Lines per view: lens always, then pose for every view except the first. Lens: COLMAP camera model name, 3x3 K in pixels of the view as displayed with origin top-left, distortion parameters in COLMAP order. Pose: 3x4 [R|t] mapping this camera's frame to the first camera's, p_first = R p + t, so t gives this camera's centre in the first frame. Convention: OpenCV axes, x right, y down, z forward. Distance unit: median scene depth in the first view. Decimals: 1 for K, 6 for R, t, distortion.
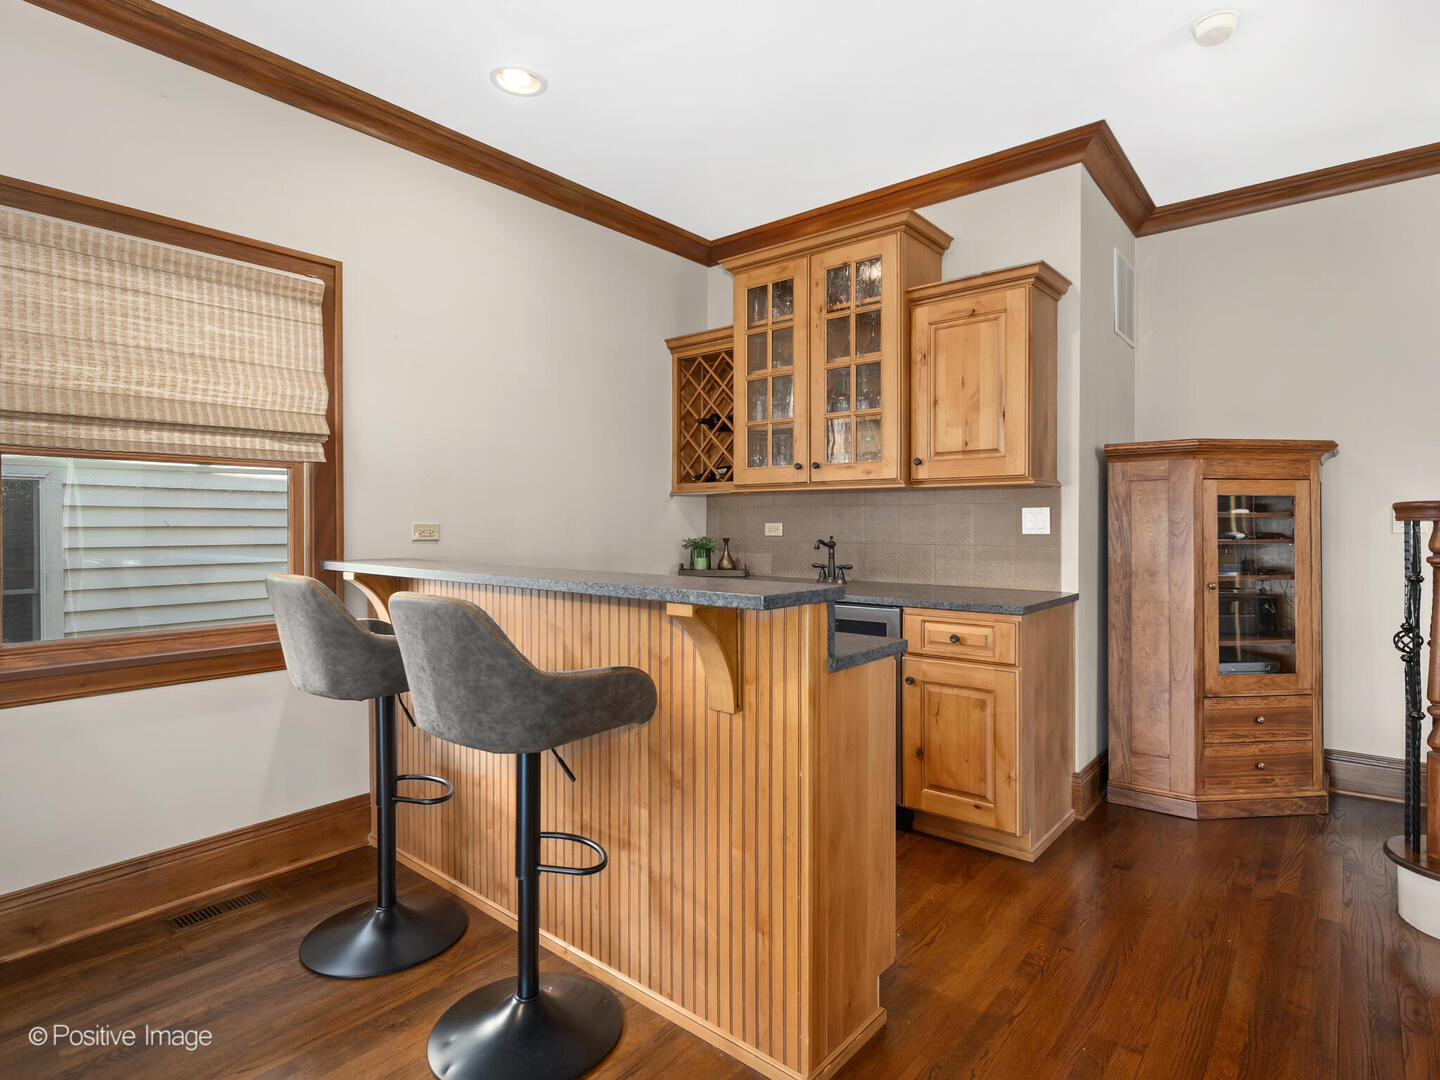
lens RADIAL K [[763.3, 0, 719.7], [0, 763.3, 532.3], [0, 0, 1]] dist [-0.001845, -0.000483]
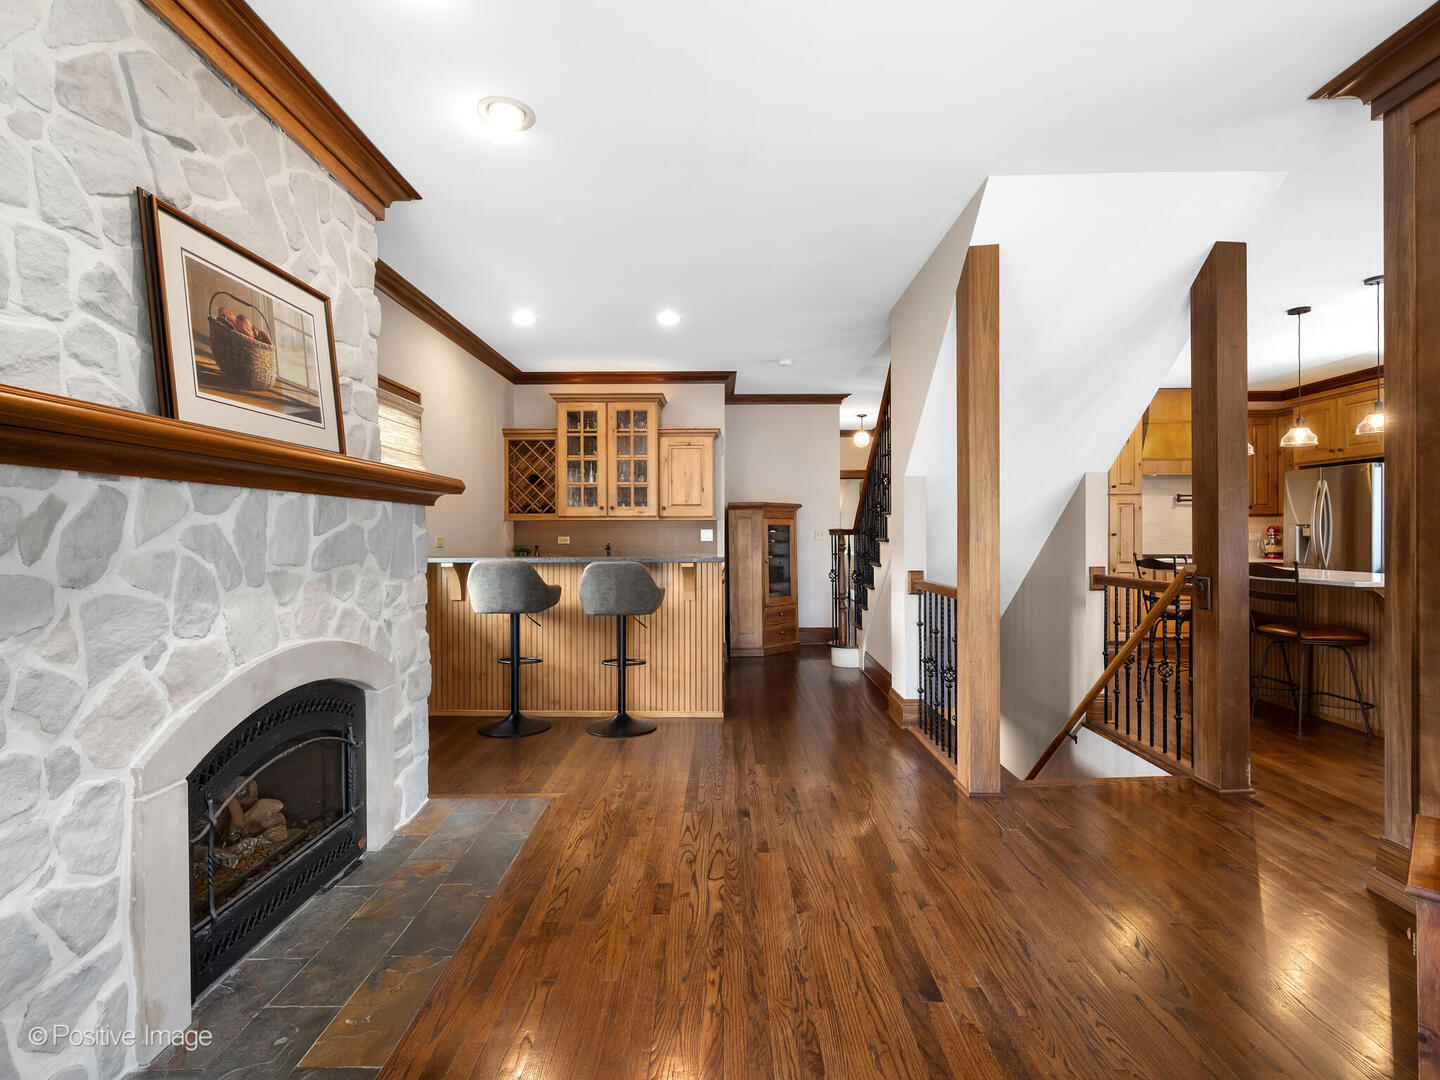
lens RADIAL K [[678.7, 0, 727.4], [0, 678.7, 532.8], [0, 0, 1]] dist [0.003321, -0.001011]
pose [[0.770423, -0.001025, 0.637533, -0.858737], [0.014405, 0.999771, -0.015800, 0.010371], [-0.637371, 0.021356, 0.770261, -0.618373]]
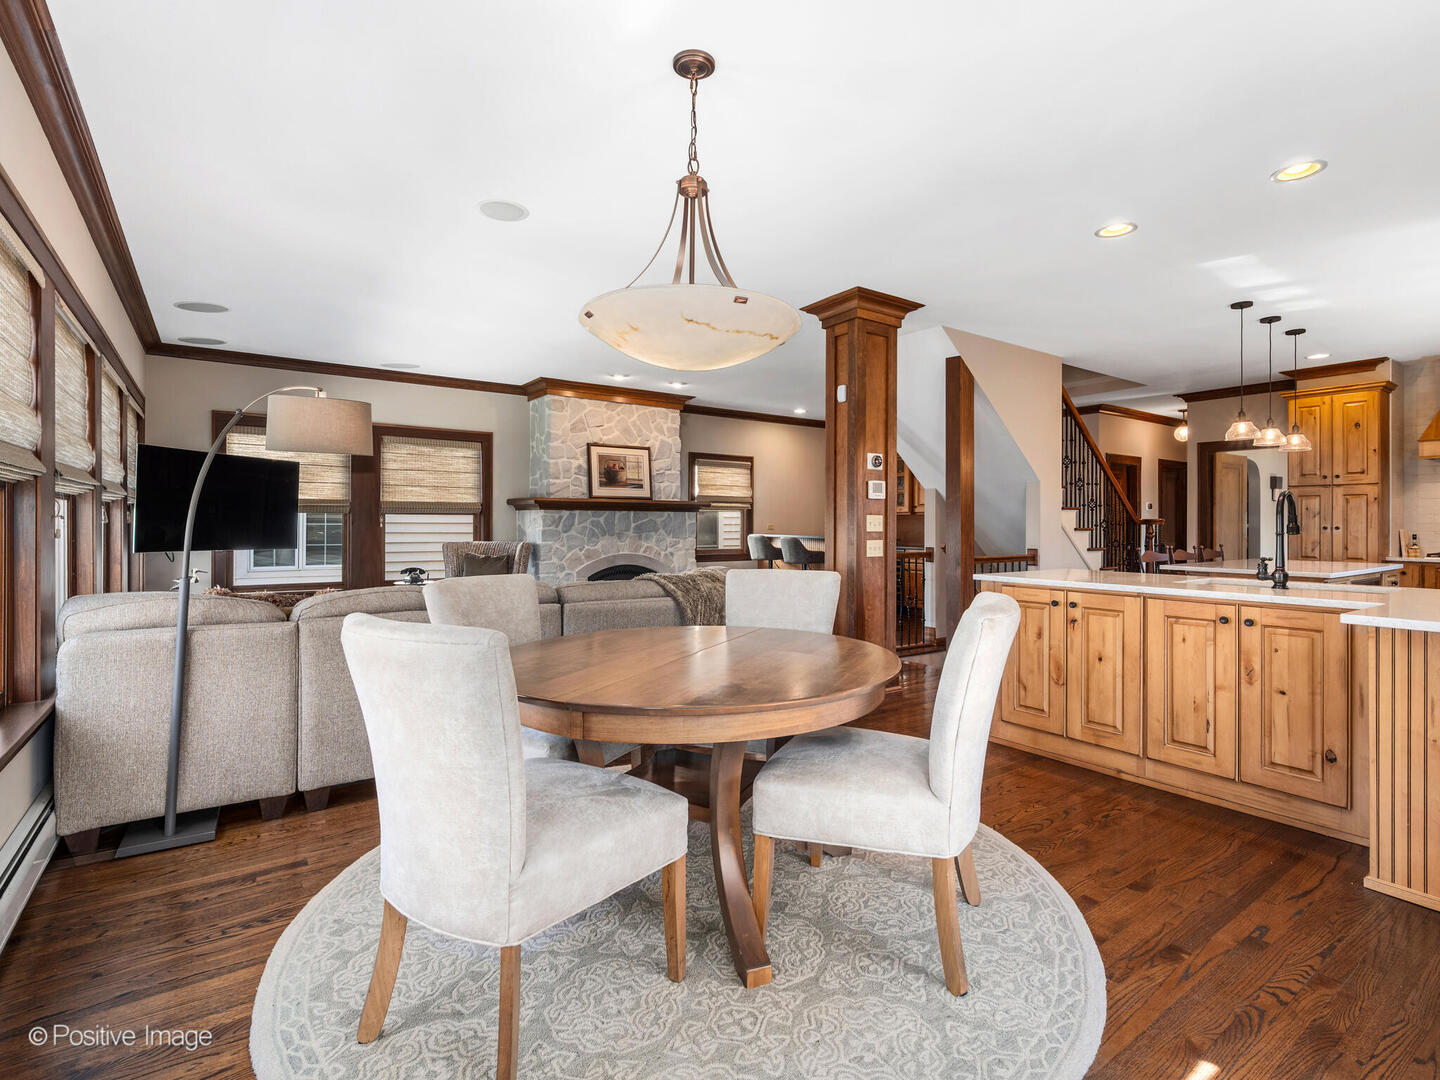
lens RADIAL K [[708.2, 0, 736.2], [0, 708.2, 522.4], [0, 0, 1]] dist [-0.001068, 0.000130]
pose [[0.968562, 0.004566, -0.248730, 0.277927], [-0.009265, 0.999800, -0.017724, 0.035965], [0.248599, 0.019471, 0.968411, -2.208356]]
